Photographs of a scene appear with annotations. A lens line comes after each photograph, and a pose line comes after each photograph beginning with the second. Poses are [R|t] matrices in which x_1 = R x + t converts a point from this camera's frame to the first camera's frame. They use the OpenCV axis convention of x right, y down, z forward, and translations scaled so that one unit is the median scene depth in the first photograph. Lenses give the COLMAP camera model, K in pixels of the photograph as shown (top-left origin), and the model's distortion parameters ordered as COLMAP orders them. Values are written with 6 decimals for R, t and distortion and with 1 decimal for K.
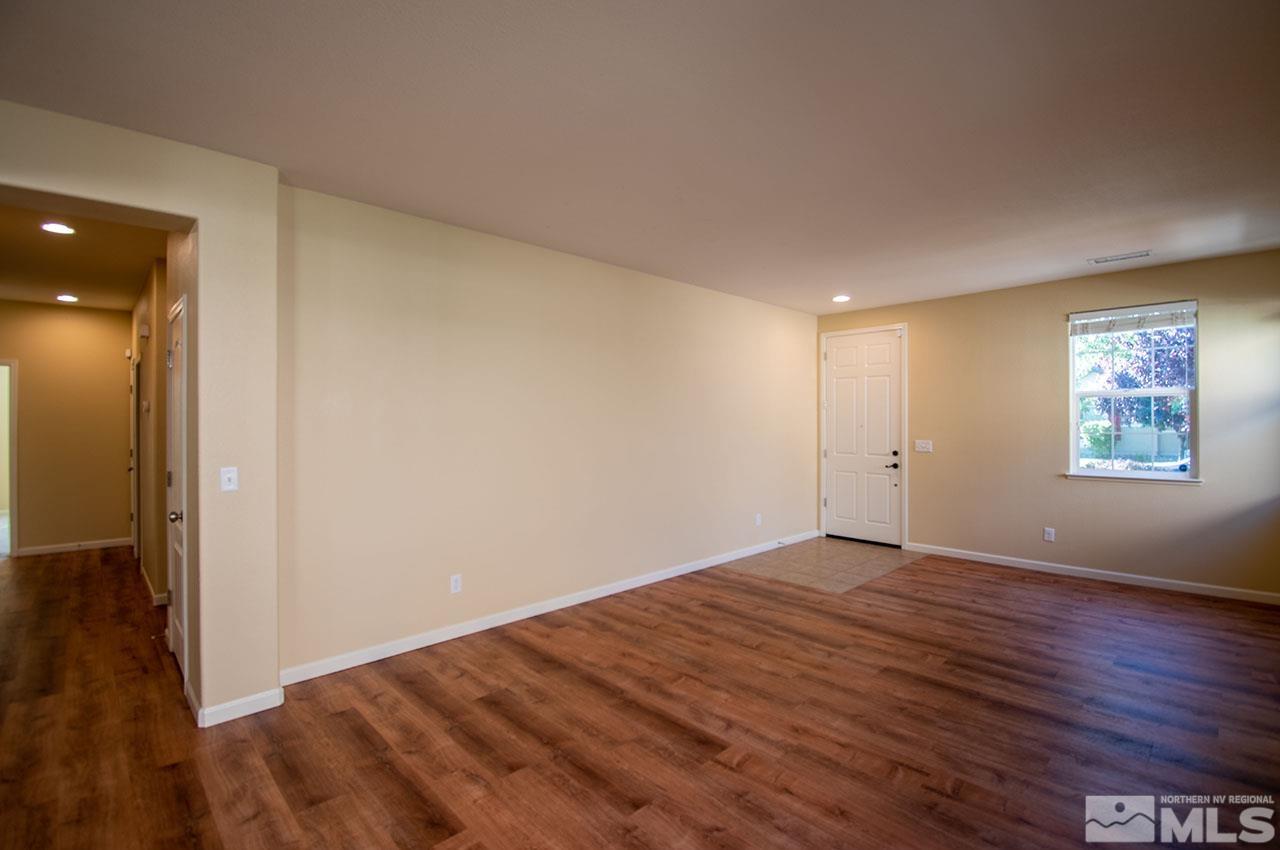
lens RADIAL K [[570.4, 0, 644.9], [0, 570.4, 428.0], [0, 0, 1]] dist [0.004491, -0.002465]
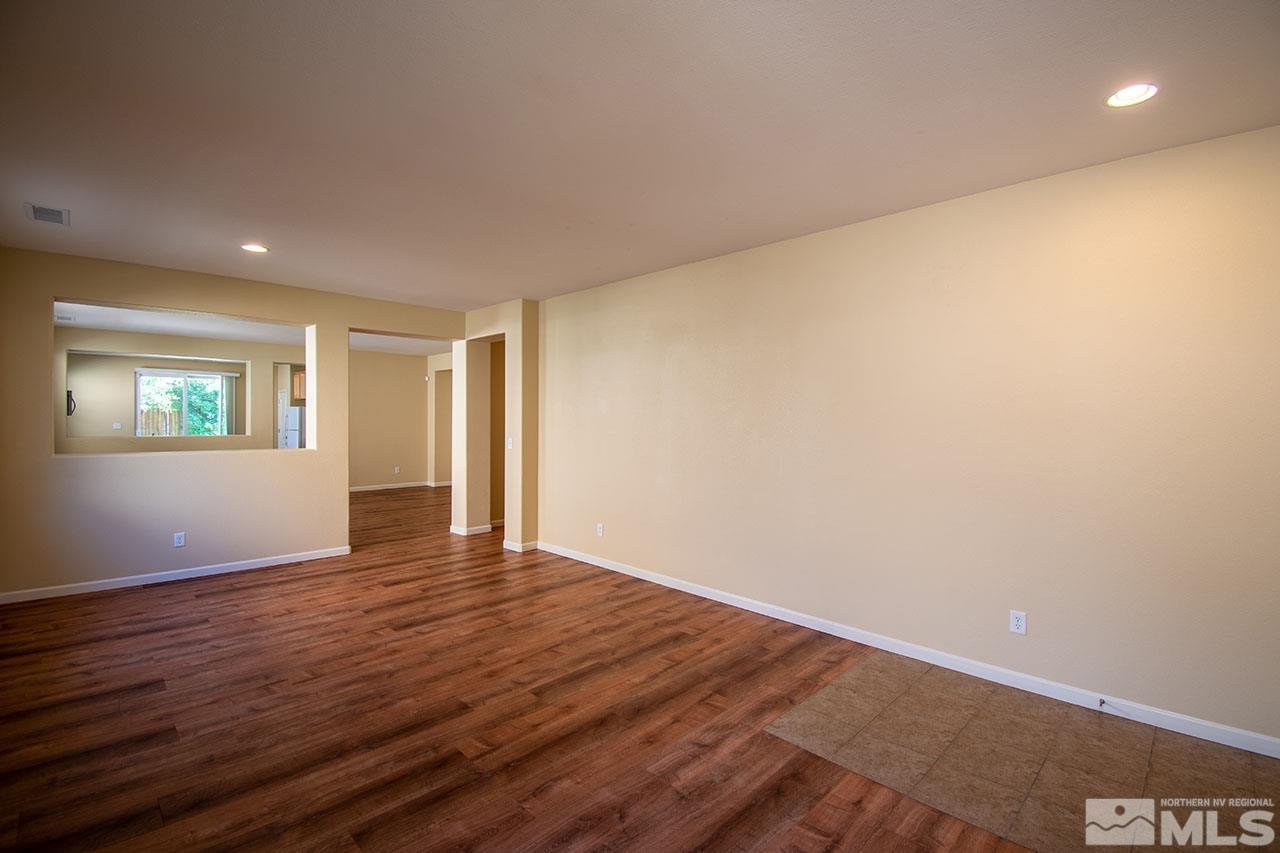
lens RADIAL K [[570.4, 0, 653.8], [0, 570.4, 417.2], [0, 0, 1]] dist [0.004491, -0.002465]
pose [[0.029468, 0.004755, -0.999554, 1.170933], [-0.019117, 0.999808, 0.004193, -0.022973], [0.999383, 0.018985, 0.029553, 1.132196]]
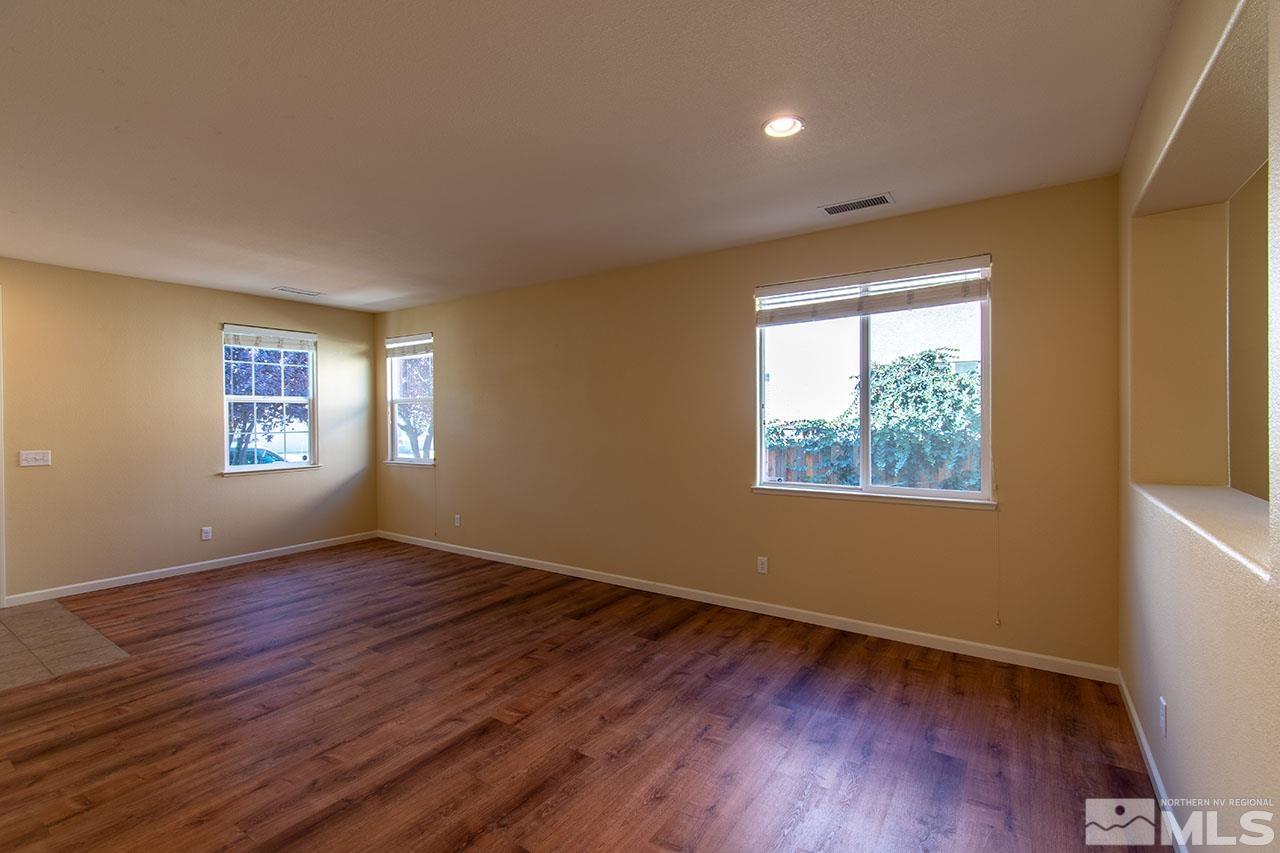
lens RADIAL K [[570.4, 0, 647.7], [0, 570.4, 418.6], [0, 0, 1]] dist [0.004491, -0.002465]
pose [[-0.209194, 0.005372, 0.977859, -0.677570], [0.021898, 0.999760, -0.000807, -0.002206], [-0.977629, 0.021245, -0.209261, 0.643775]]
